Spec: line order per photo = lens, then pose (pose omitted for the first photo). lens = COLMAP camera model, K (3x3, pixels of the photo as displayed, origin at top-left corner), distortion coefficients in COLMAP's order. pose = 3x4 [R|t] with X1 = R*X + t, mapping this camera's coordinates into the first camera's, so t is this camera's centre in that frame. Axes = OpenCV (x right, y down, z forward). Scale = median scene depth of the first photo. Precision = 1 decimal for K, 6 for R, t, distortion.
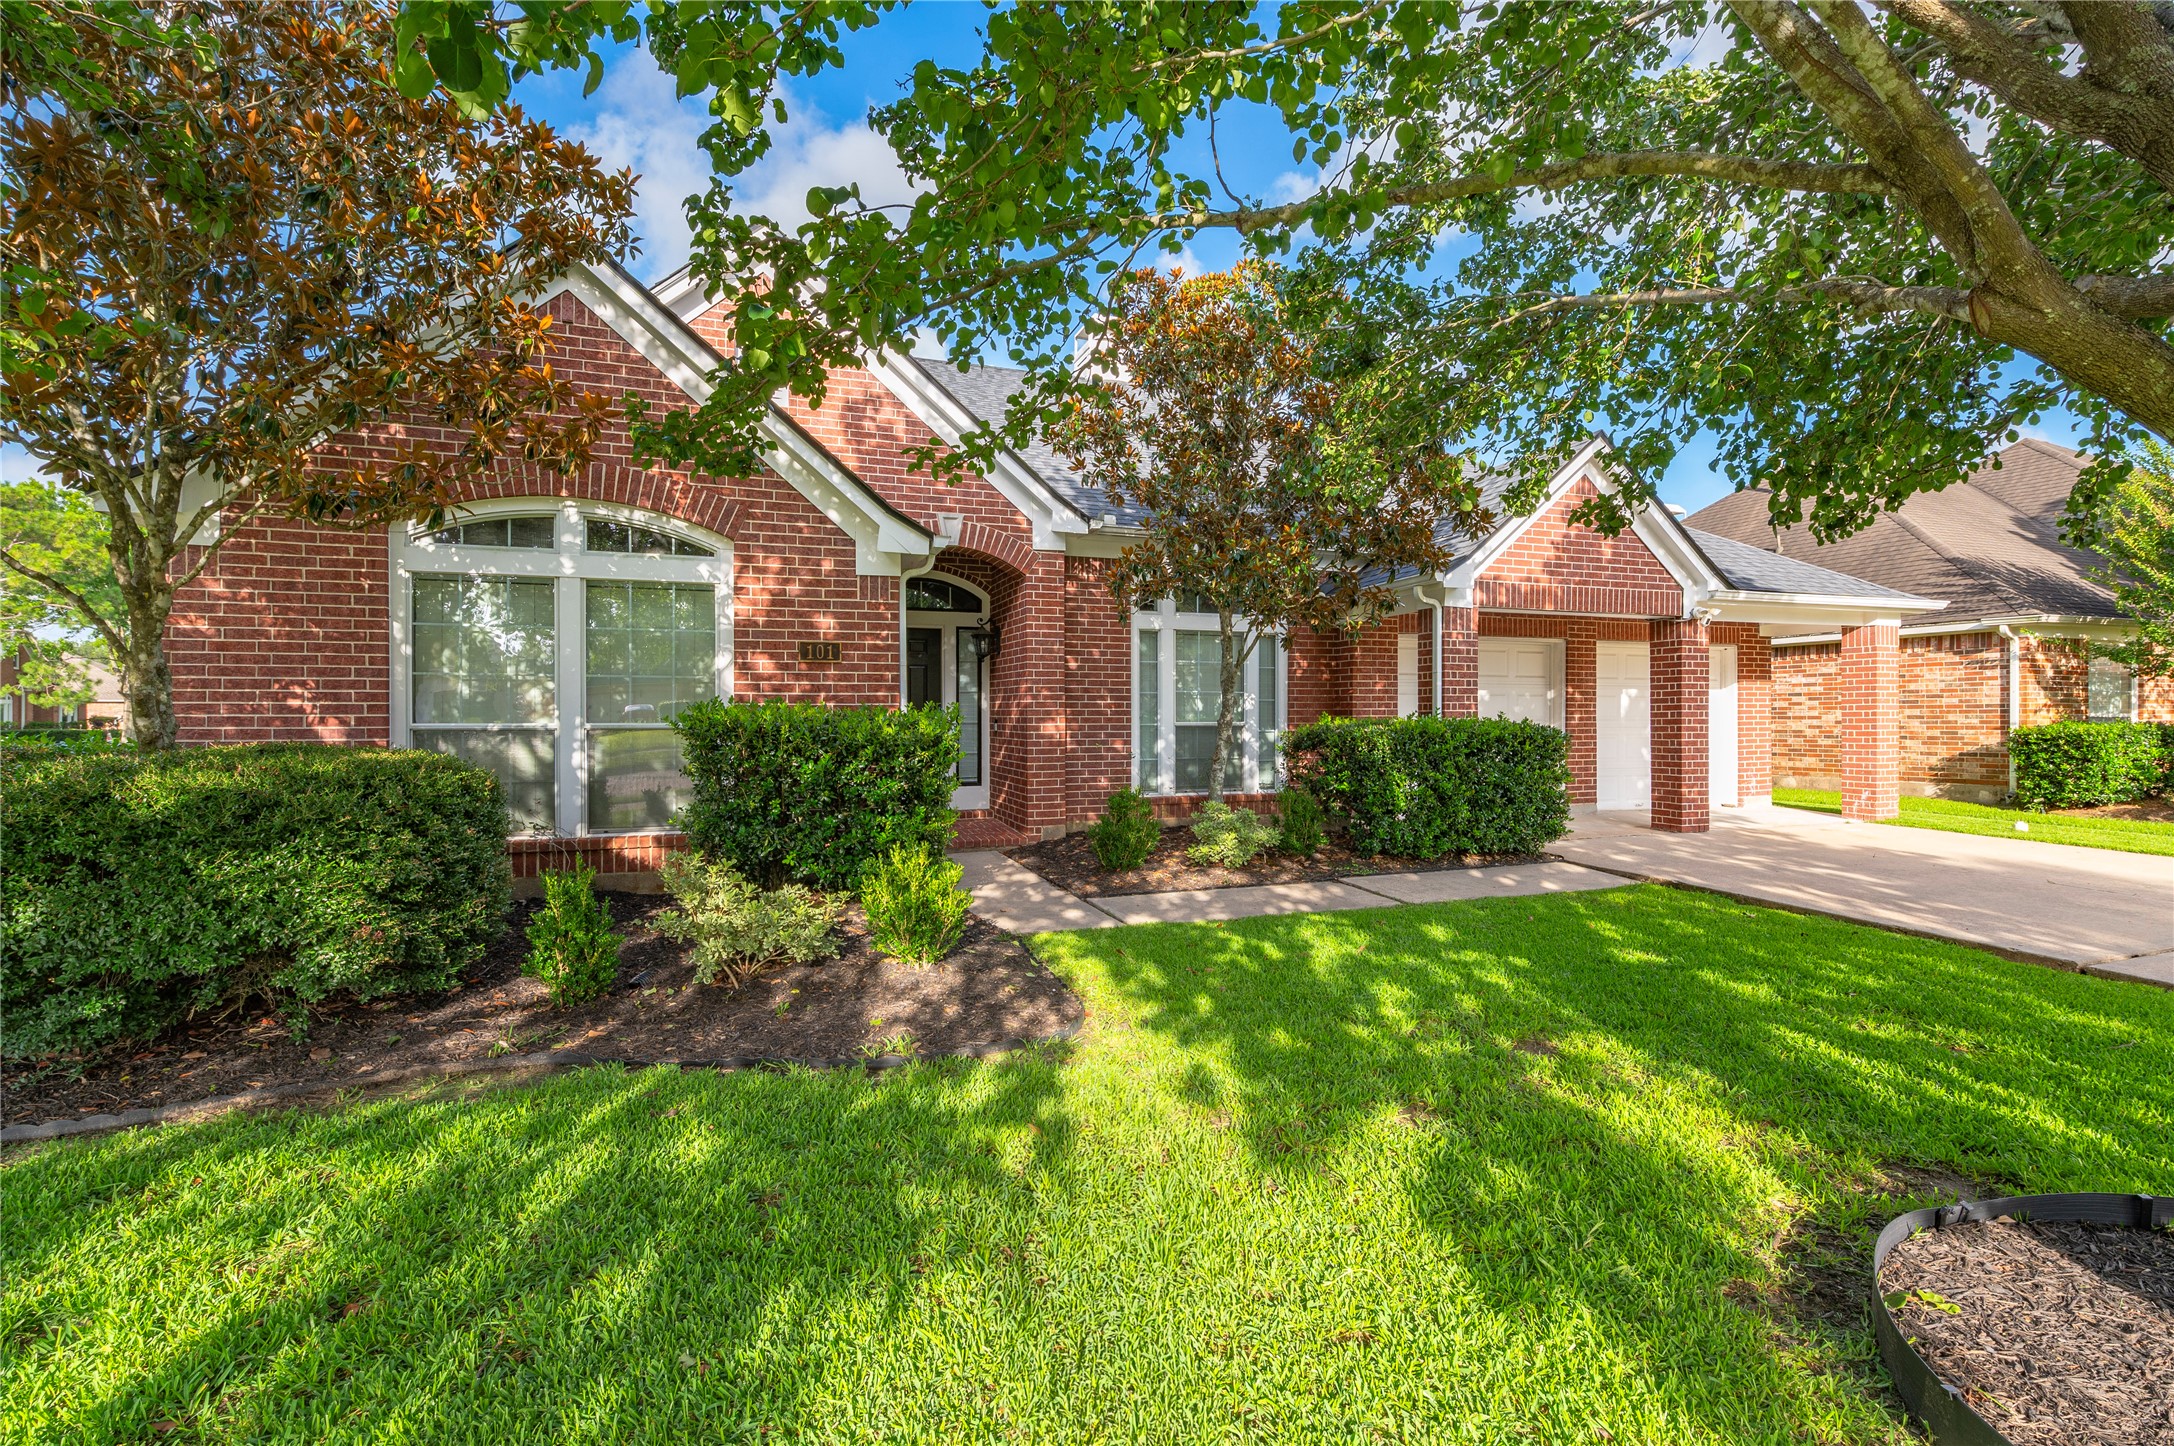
lens RADIAL K [[1096.7, 0, 1146.0], [0, 1096.7, 729.9], [0, 0, 1]] dist [0.001179, 0.000505]
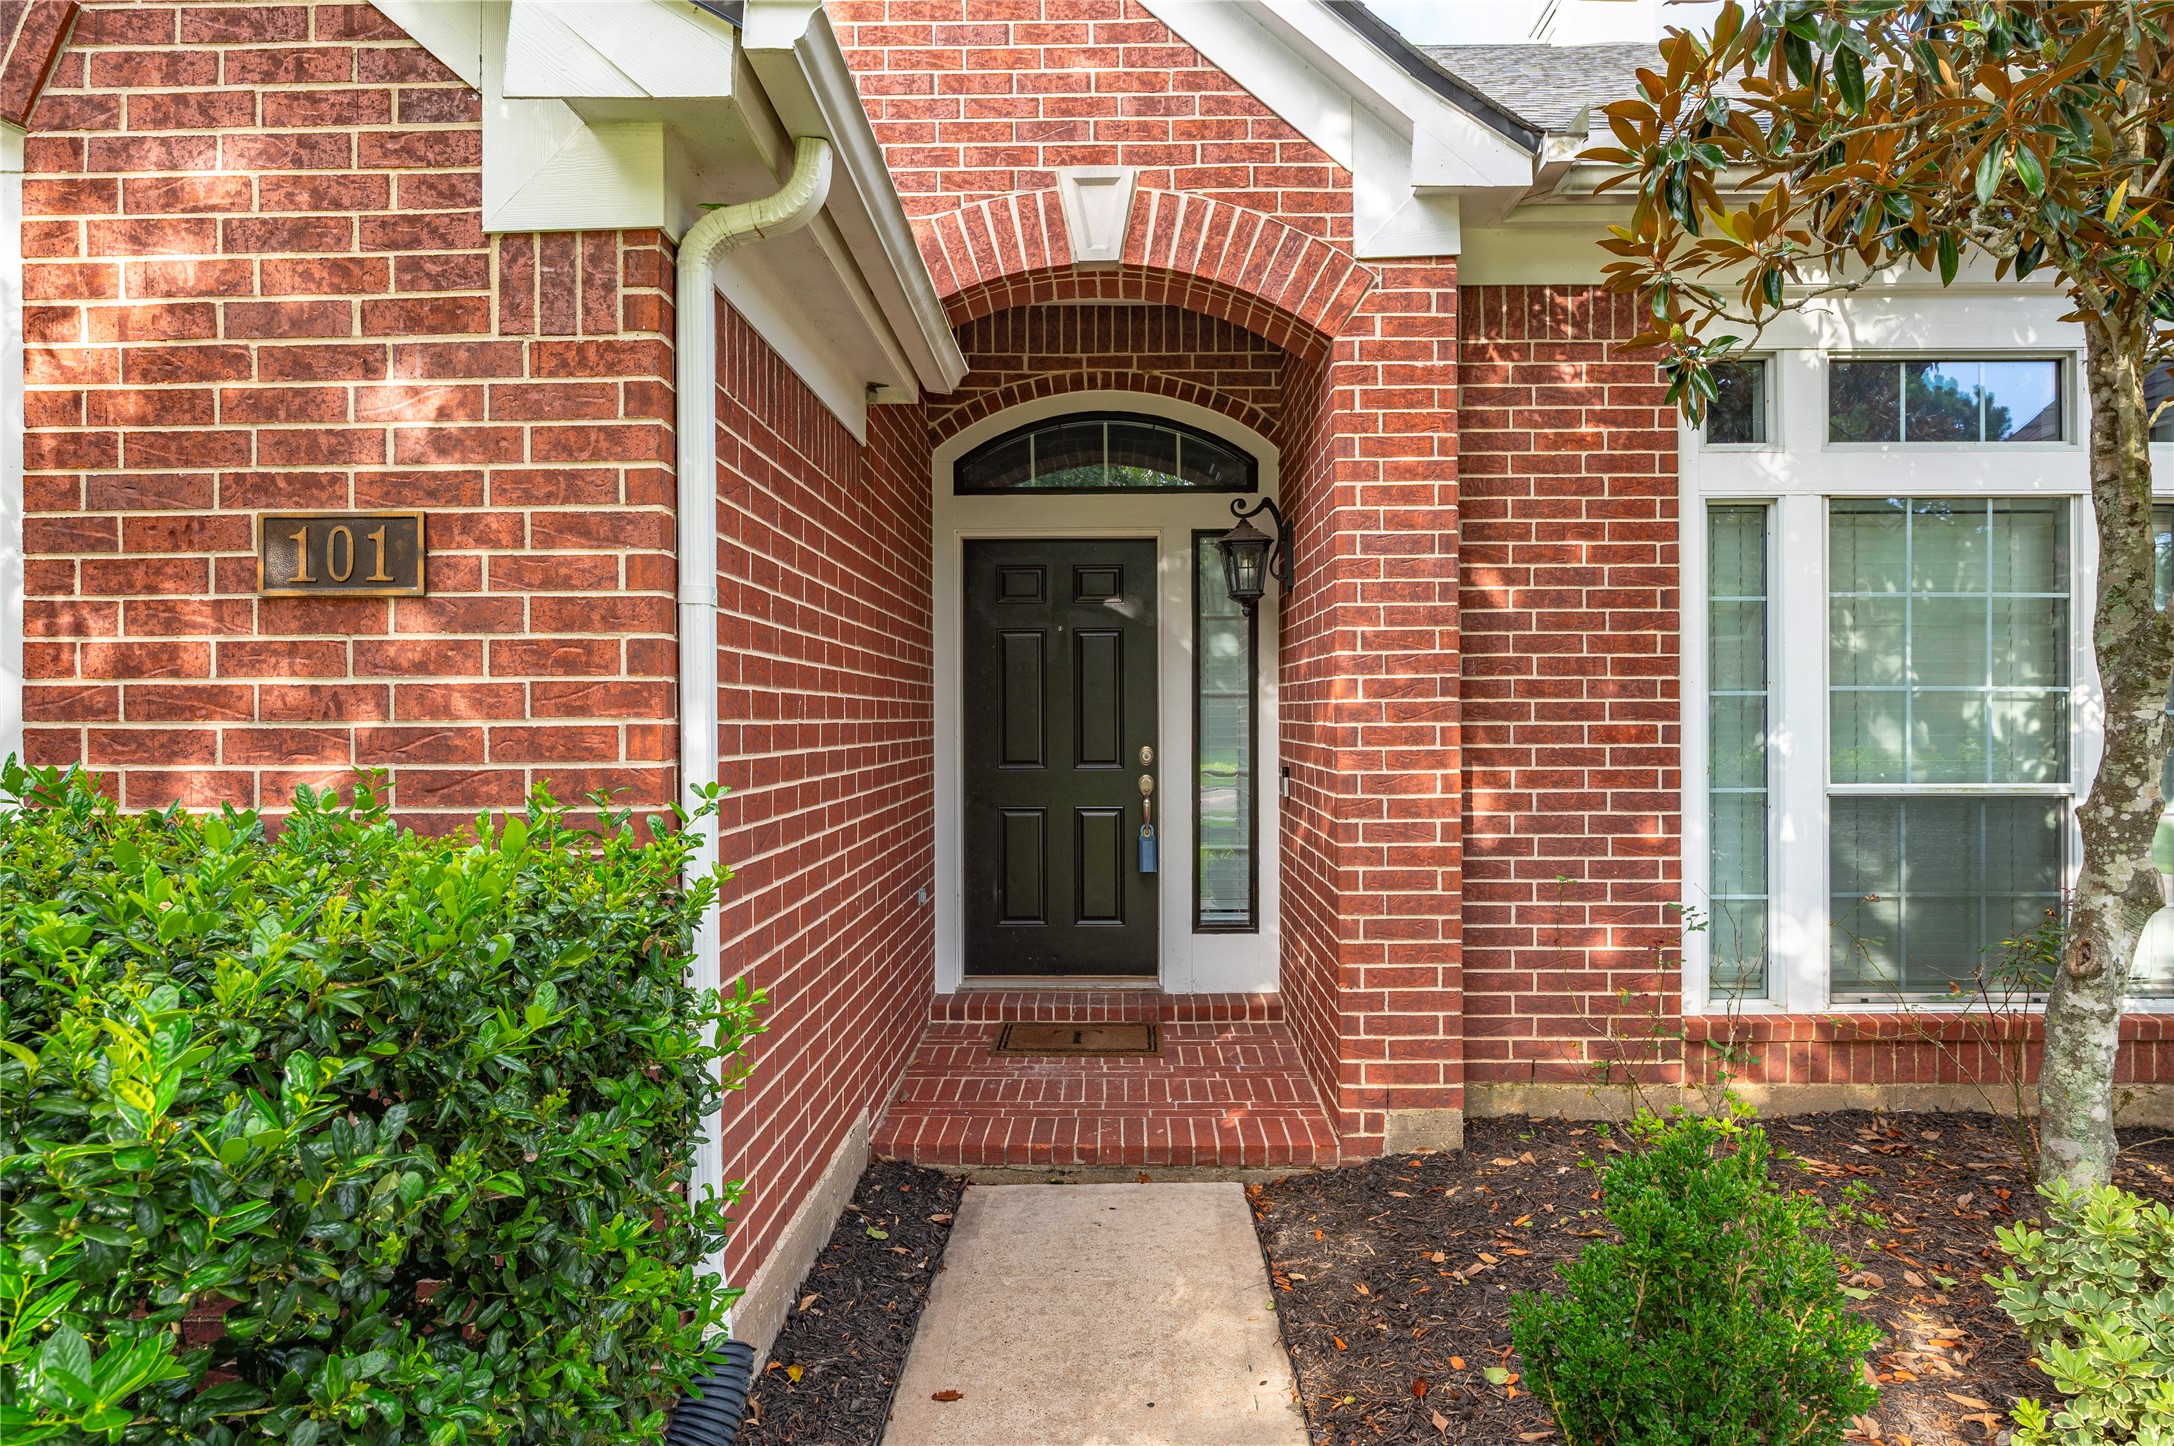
lens RADIAL K [[1388.1, 0, 1092.5], [0, 1388.1, 743.2], [0, 0, 1]] dist [-0.017339, -0.001422]
pose [[0.922574, 0.003616, -0.385803, -0.017095], [-0.001591, 0.999983, 0.005567, -0.024265], [0.385817, -0.004522, 0.922564, 0.608259]]
